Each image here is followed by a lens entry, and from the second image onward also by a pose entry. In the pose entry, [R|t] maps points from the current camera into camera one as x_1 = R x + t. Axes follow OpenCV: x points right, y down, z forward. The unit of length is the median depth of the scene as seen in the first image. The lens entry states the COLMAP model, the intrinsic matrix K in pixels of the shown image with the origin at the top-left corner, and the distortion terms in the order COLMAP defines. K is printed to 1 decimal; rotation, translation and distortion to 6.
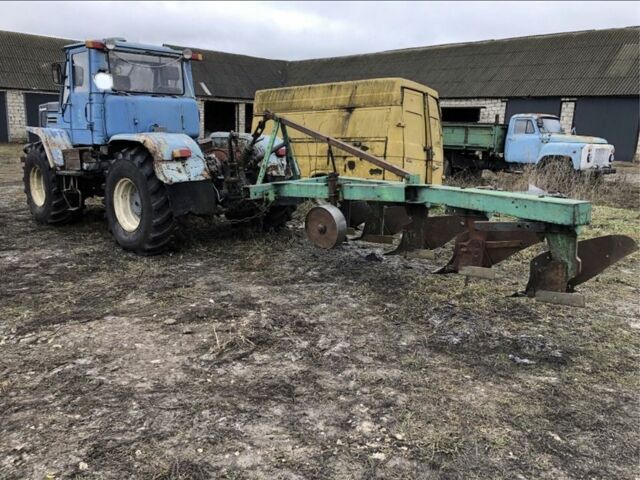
lens RADIAL K [[882.2, 0, 320.0], [0, 882.2, 239.8], [0, 0, 1]] dist [0.023015, 0.000000]
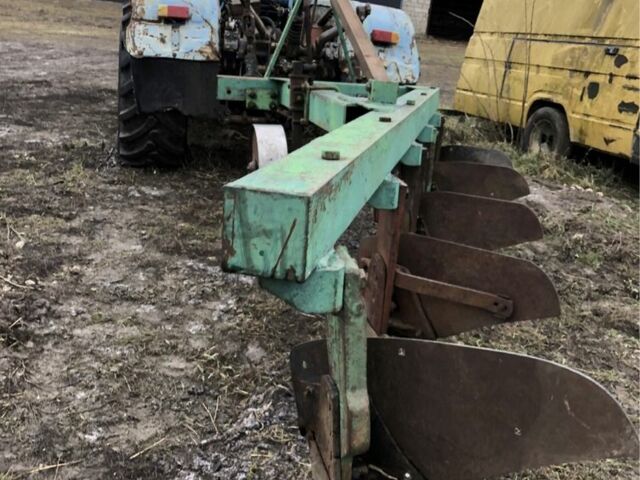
lens RADIAL K [[882.2, 0, 320.0], [0, 882.2, 240.0], [0, 0, 1]] dist [0.023015, 0.000000]
pose [[0.700954, 0.238847, -0.672024, 0.367459], [-0.193291, 0.970612, 0.143357, -0.051363], [0.686515, 0.029410, 0.726521, 0.623212]]
